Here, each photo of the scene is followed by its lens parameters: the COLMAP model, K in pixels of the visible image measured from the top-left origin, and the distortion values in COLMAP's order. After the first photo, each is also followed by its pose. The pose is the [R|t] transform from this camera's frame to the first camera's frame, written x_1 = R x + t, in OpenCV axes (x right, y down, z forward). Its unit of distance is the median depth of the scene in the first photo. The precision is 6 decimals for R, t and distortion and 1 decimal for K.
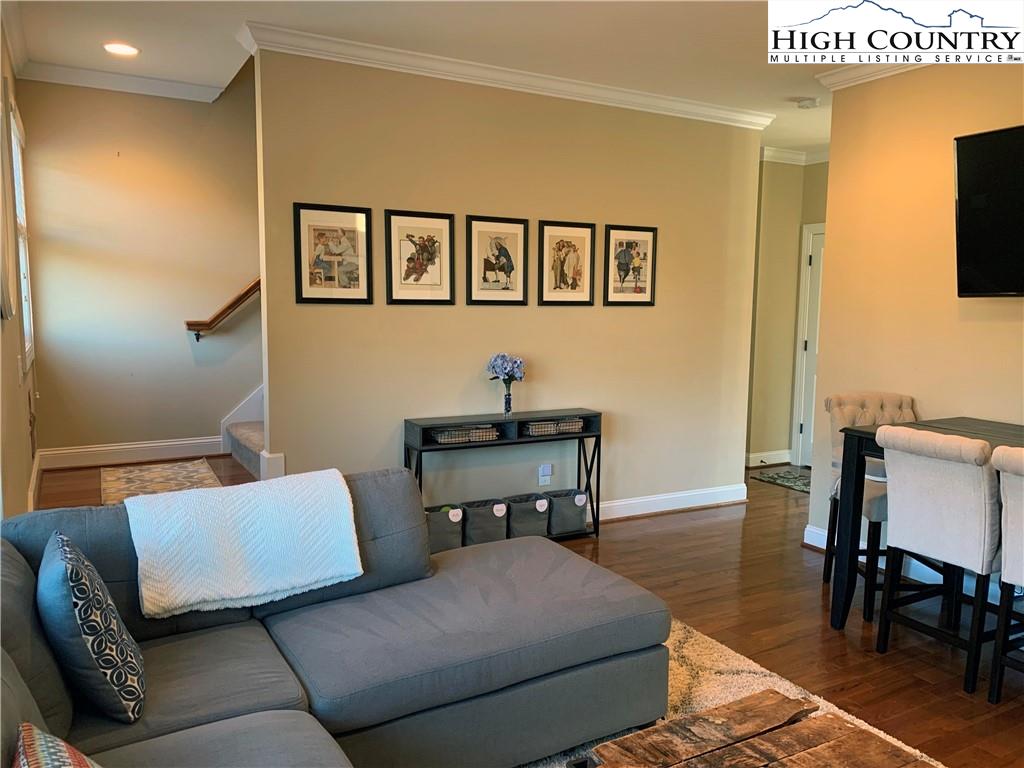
lens RADIAL K [[774.5, 0, 502.5], [0, 774.5, 383.4], [0, 0, 1]] dist [0.051830, -0.088736]
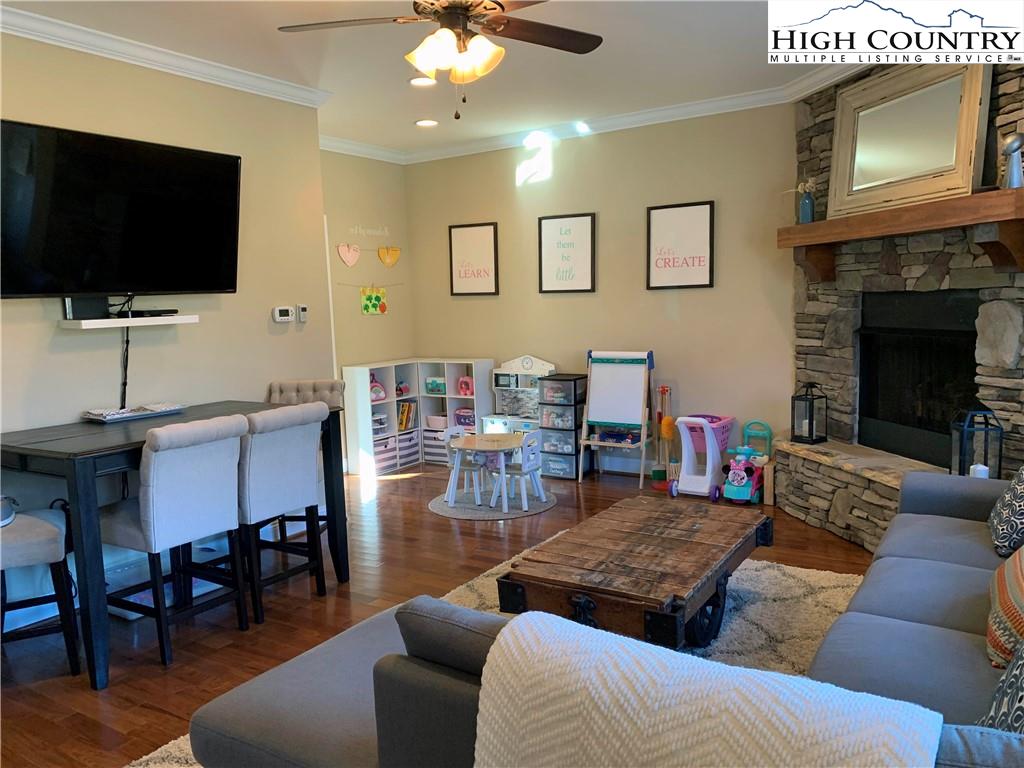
lens RADIAL K [[775.3, 0, 512.0], [0, 775.3, 384.0], [0, 0, 1]] dist [0.042416, -0.101762]
pose [[-0.465726, -0.086987, 0.880643, -0.384116], [0.125524, 0.978601, 0.163046, -0.069886], [-0.875981, 0.186476, -0.444841, 0.717712]]
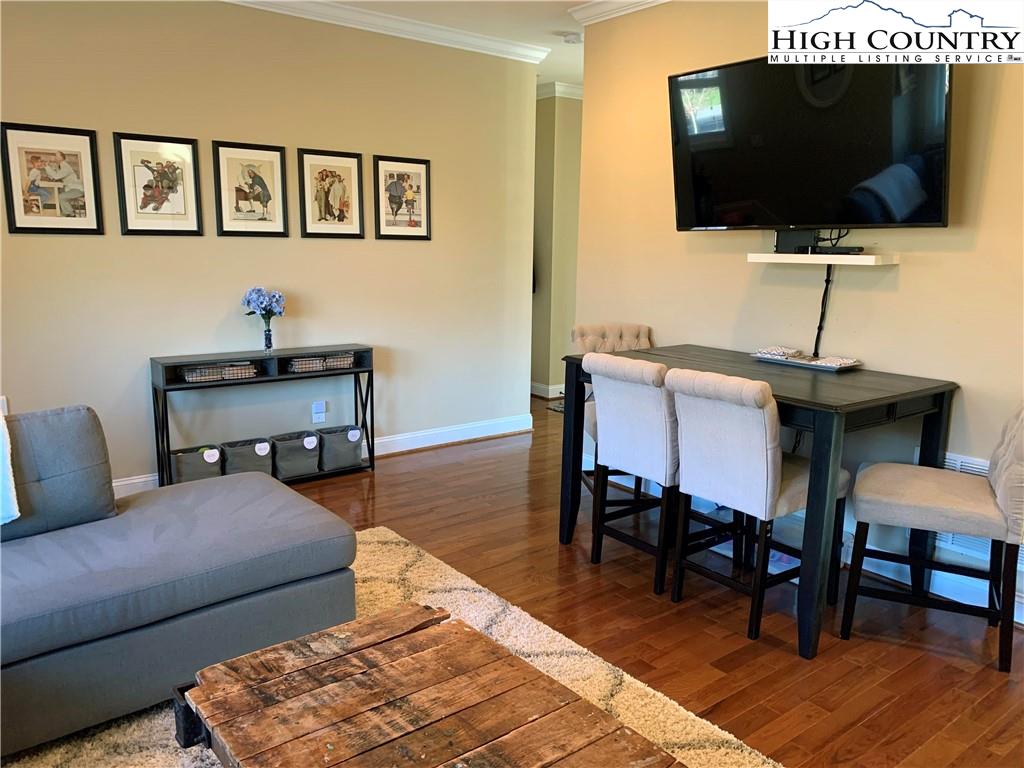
lens RADIAL K [[775.3, 0, 512.0], [0, 775.3, 384.0], [0, 0, 1]] dist [0.042416, -0.101762]
pose [[0.985006, -0.025517, 0.170620, 0.141560], [0.012284, 0.996865, 0.078168, 0.008981], [-0.172080, -0.074900, 0.982231, -0.013540]]
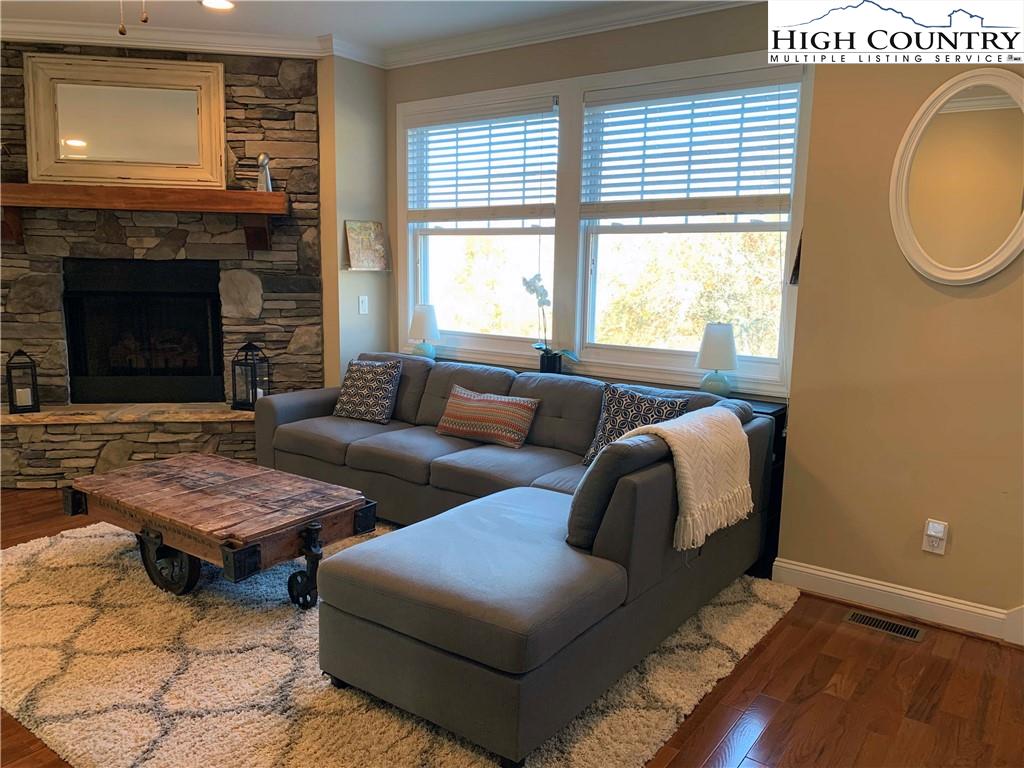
lens RADIAL K [[774.5, 0, 502.5], [0, 774.5, 383.4], [0, 0, 1]] dist [0.051830, -0.088736]
pose [[-0.907220, 0.042738, -0.418480, 0.227863], [-0.070063, 0.965578, 0.250500, -0.106944], [0.414781, 0.256578, -0.872998, 1.064423]]
